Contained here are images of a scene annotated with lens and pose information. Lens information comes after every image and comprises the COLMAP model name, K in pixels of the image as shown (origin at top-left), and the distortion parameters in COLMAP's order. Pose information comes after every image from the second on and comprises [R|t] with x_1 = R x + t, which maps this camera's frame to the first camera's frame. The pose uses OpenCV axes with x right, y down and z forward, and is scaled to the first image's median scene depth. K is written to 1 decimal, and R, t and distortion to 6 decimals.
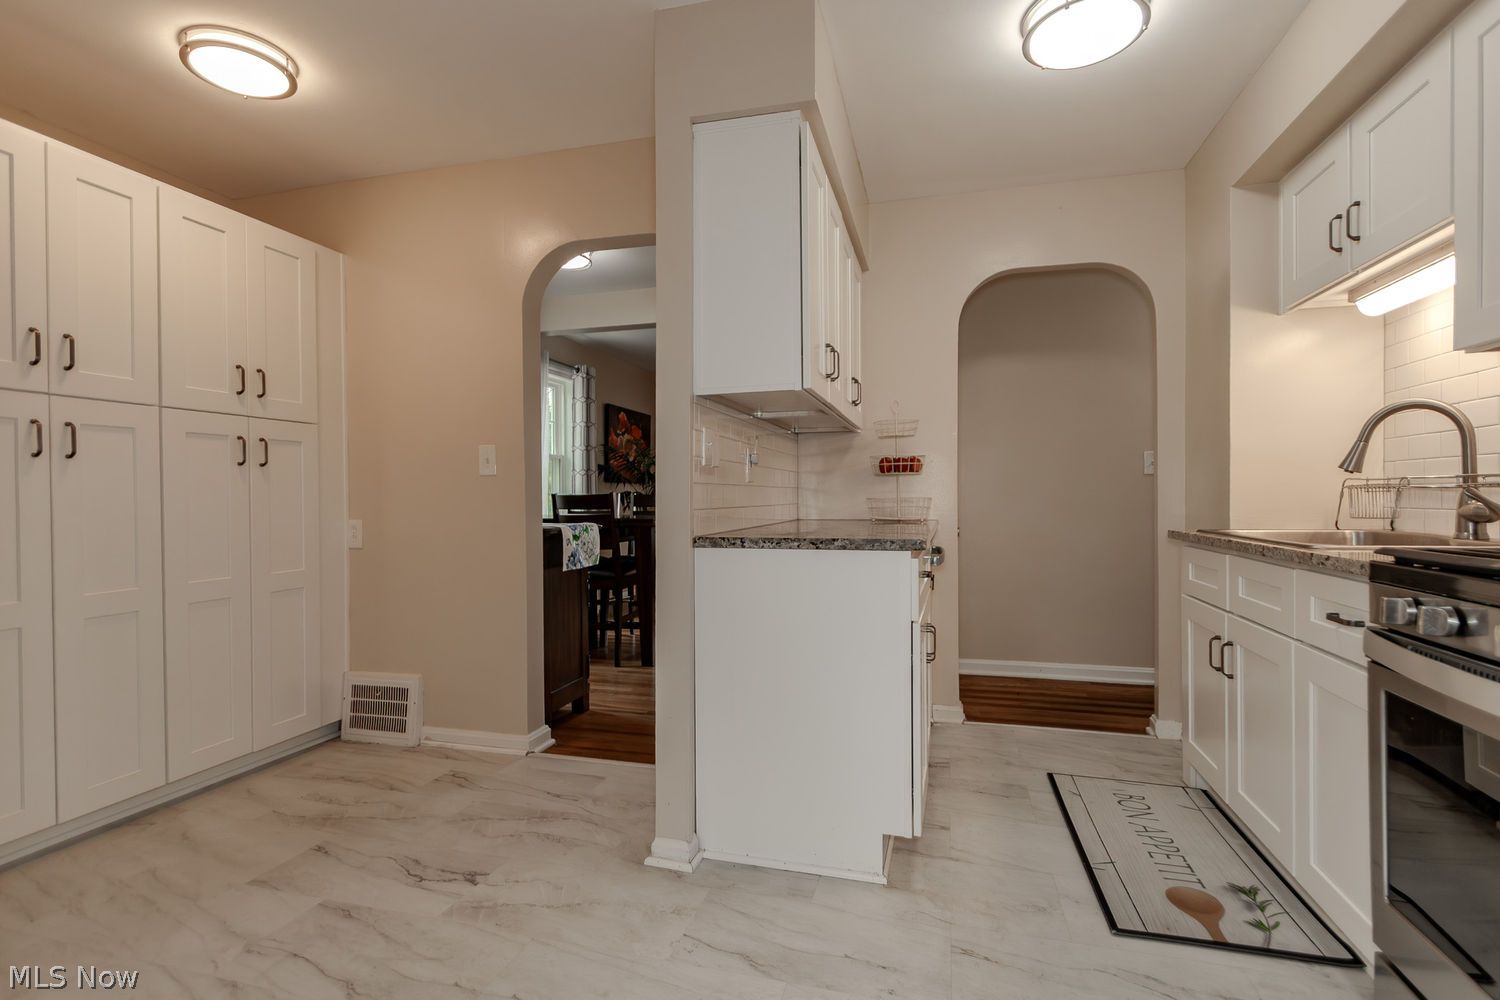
lens RADIAL K [[705.4, 0, 750.0], [0, 705.4, 500.0], [0, 0, 1]] dist [0.000404, -0.000182]
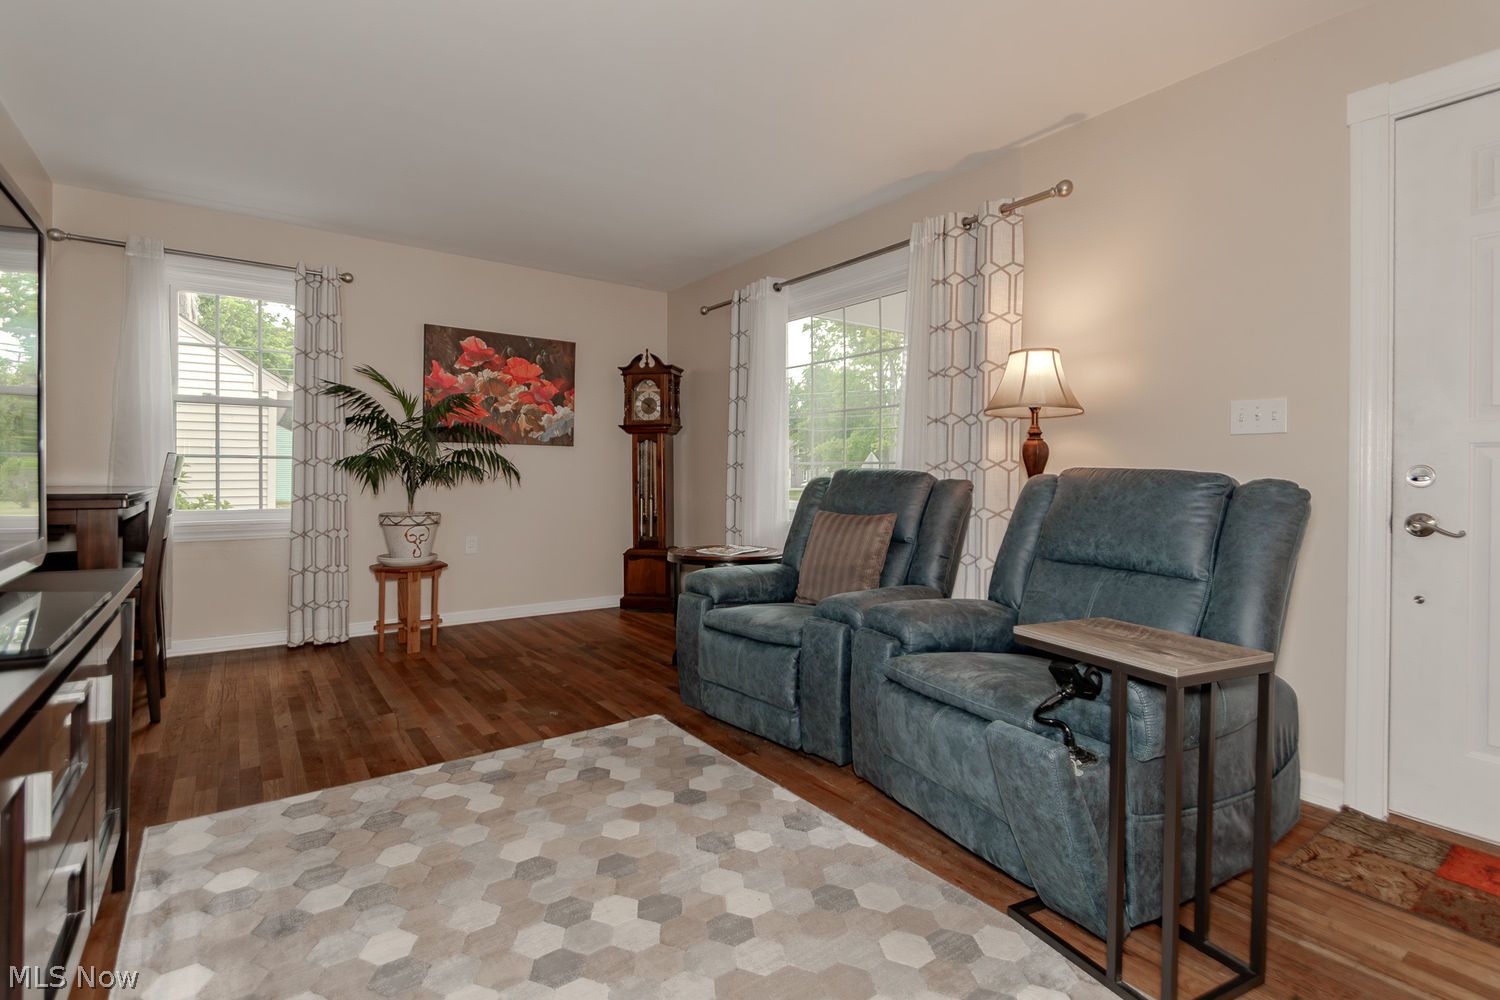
lens RADIAL K [[702.2, 0, 754.6], [0, 702.2, 467.4], [0, 0, 1]] dist [-0.000089, 0.000187]
pose [[0.788964, 0.009420, -0.614367, 1.274078], [-0.016312, 0.999851, -0.005618, -0.009219], [0.614222, 0.014454, 0.789001, 1.896566]]
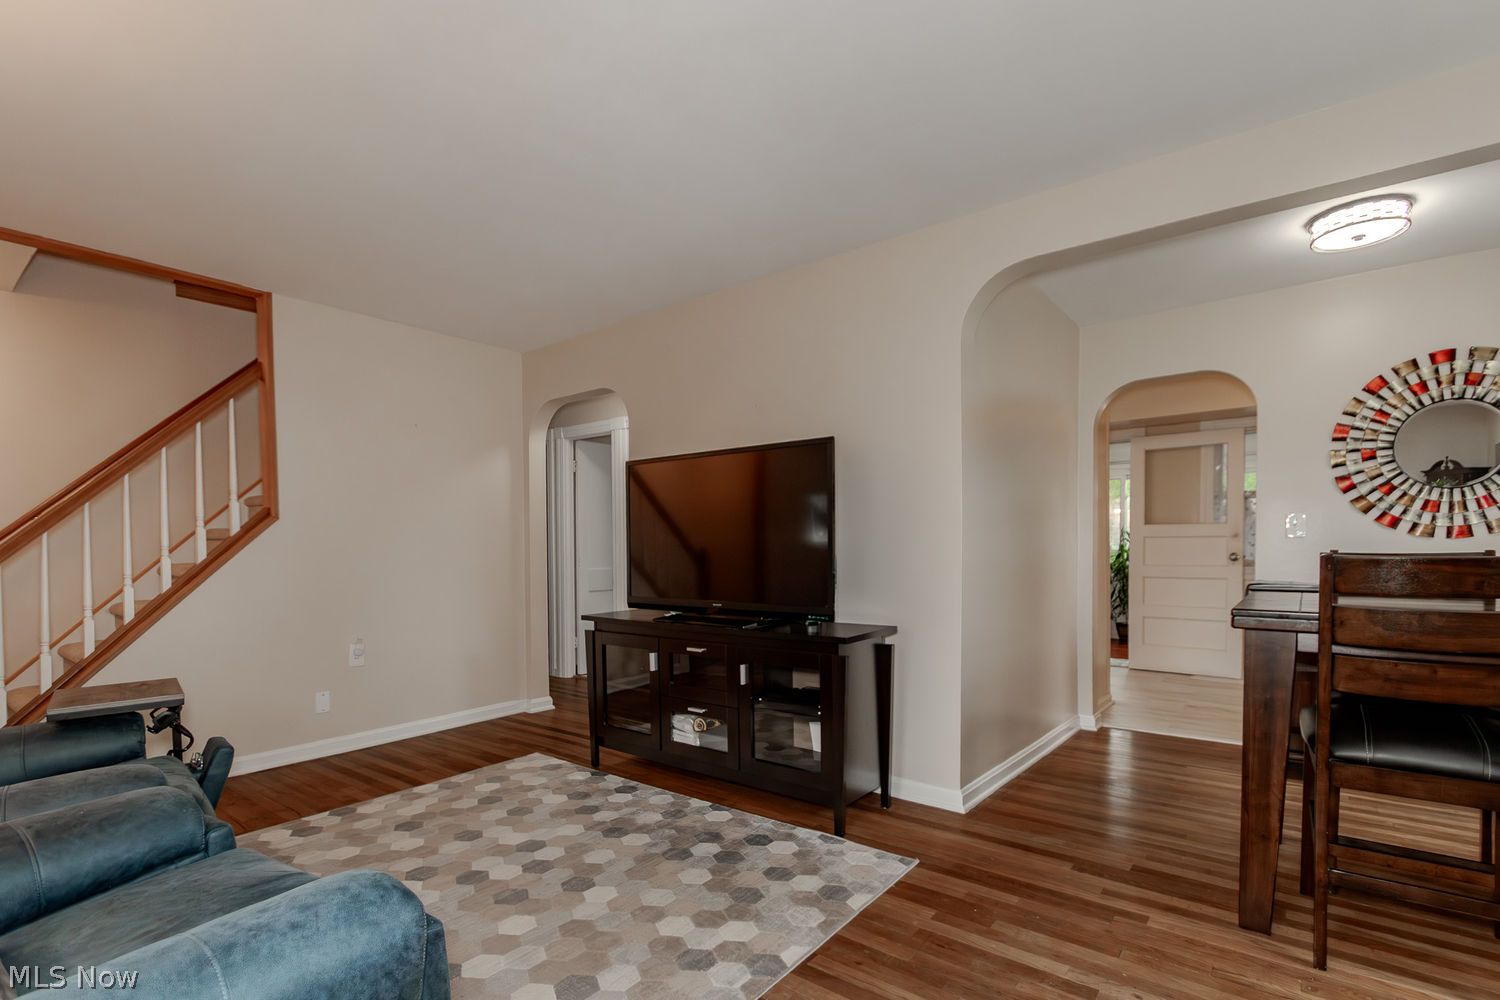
lens RADIAL K [[713.1, 0, 768.9], [0, 713.1, 544.9], [0, 0, 1]] dist [-0.002255, -0.000324]
pose [[-0.932390, 0.013202, 0.361212, 0.068990], [0.014468, 0.999895, 0.000799, -0.043892], [-0.361163, 0.005971, -0.932483, 3.124673]]
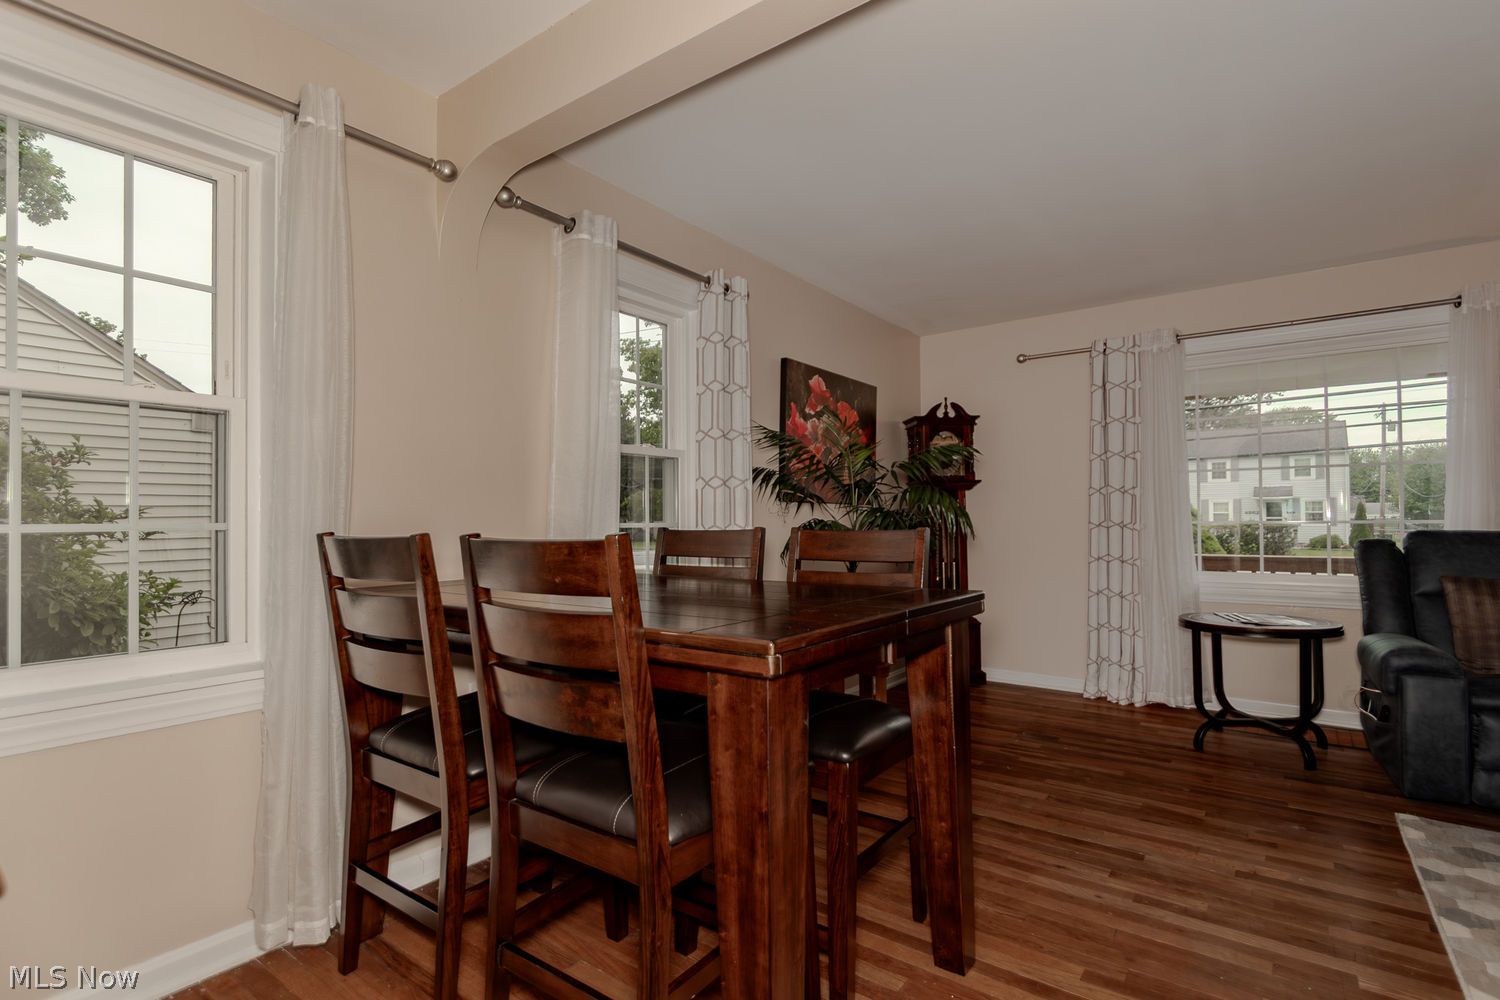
lens RADIAL K [[693.9, 0, 748.6], [0, 693.9, 511.5], [0, 0, 1]] dist [0.004758, -0.001678]
pose [[0.928168, -0.007668, -0.372082, -0.086367], [0.000330, 0.999804, -0.019782, -0.023268], [0.372161, 0.018238, 0.927989, 1.408907]]
